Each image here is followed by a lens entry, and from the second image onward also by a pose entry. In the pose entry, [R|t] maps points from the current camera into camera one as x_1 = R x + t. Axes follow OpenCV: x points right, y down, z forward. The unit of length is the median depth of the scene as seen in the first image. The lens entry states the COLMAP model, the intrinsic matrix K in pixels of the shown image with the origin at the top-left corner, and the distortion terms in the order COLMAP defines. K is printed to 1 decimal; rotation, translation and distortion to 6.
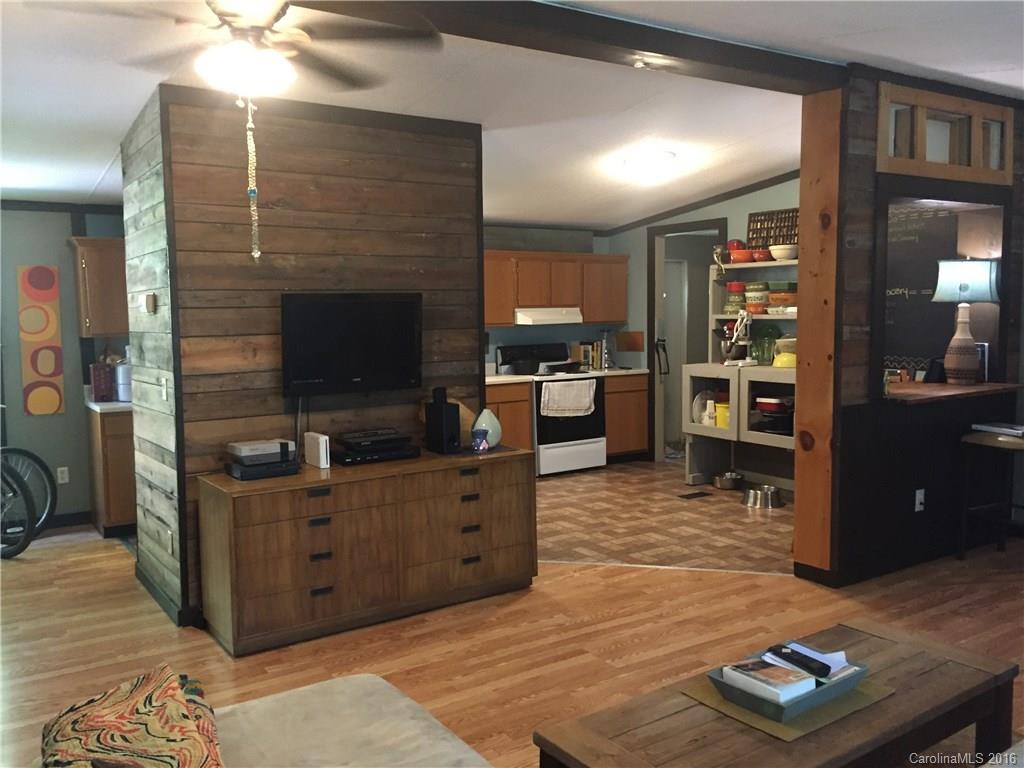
lens RADIAL K [[878.5, 0, 513.1], [0, 878.5, 385.5], [0, 0, 1]] dist [0.070772, -0.061862]
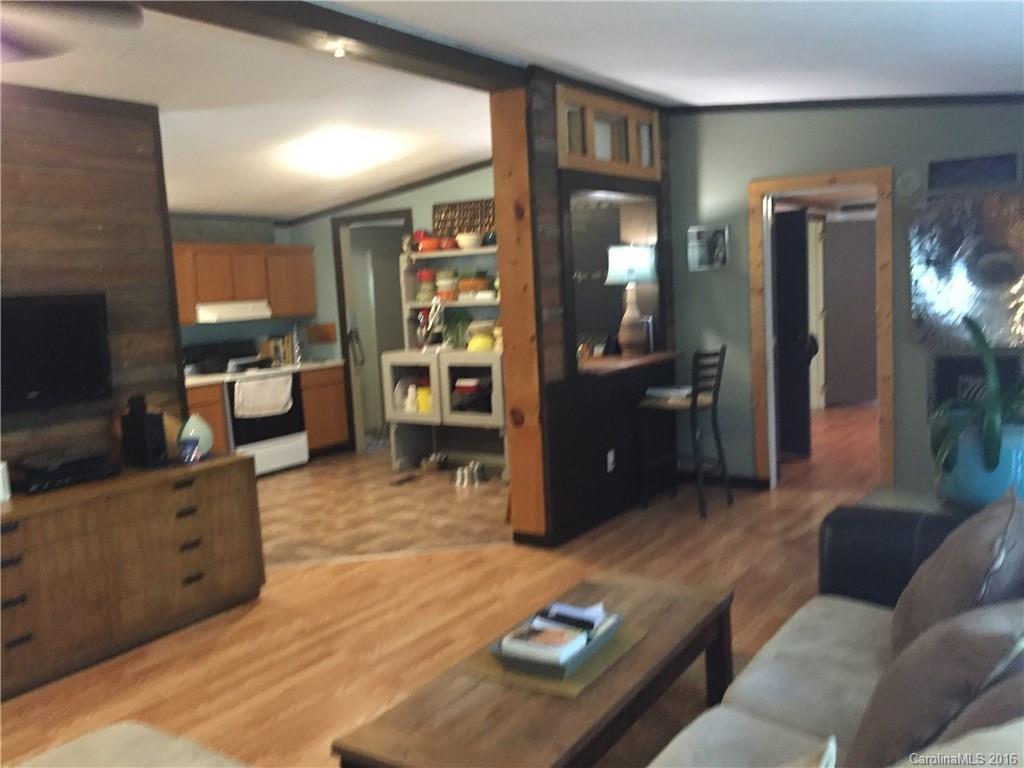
lens RADIAL K [[878.5, 0, 501.4], [0, 878.5, 382.4], [0, 0, 1]] dist [0.070772, -0.061862]
pose [[0.930478, -0.075927, 0.358393, -0.060296], [0.072711, 0.997100, 0.022464, -0.004732], [-0.359060, 0.005157, 0.933300, 0.012620]]
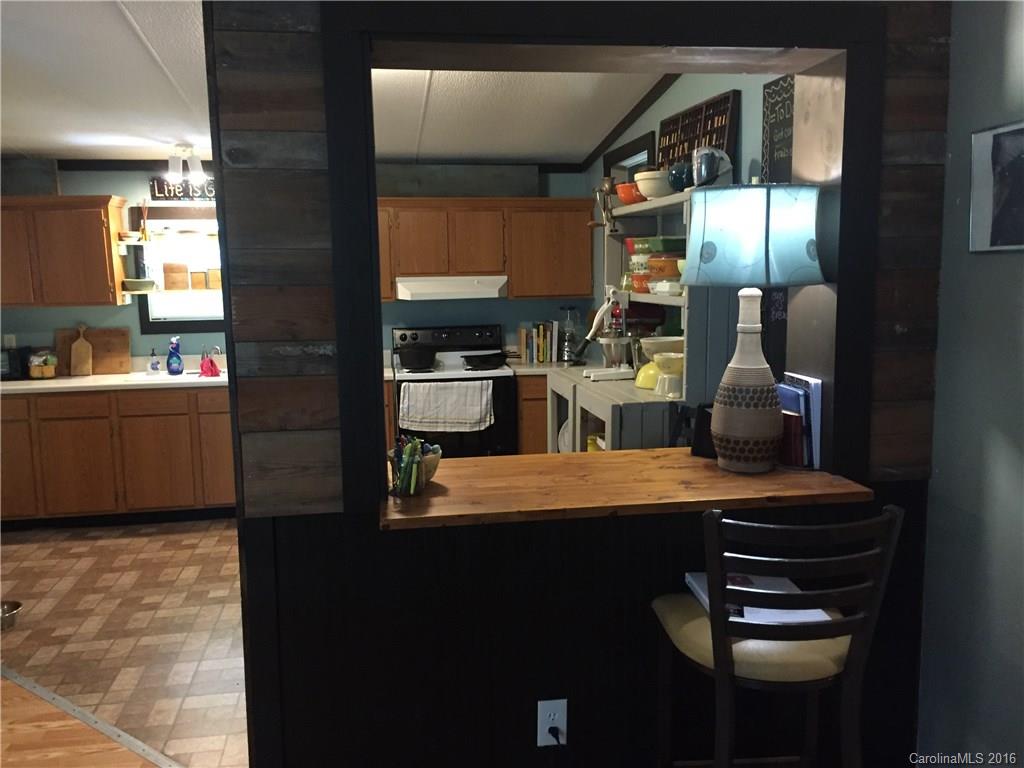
lens RADIAL K [[878.5, 0, 507.4], [0, 878.5, 388.3], [0, 0, 1]] dist [0.070772, -0.061862]
pose [[0.904118, 0.059459, -0.423126, 0.603198], [-0.036378, 0.997386, 0.062424, -0.067798], [0.425732, -0.041046, 0.903918, 0.572449]]
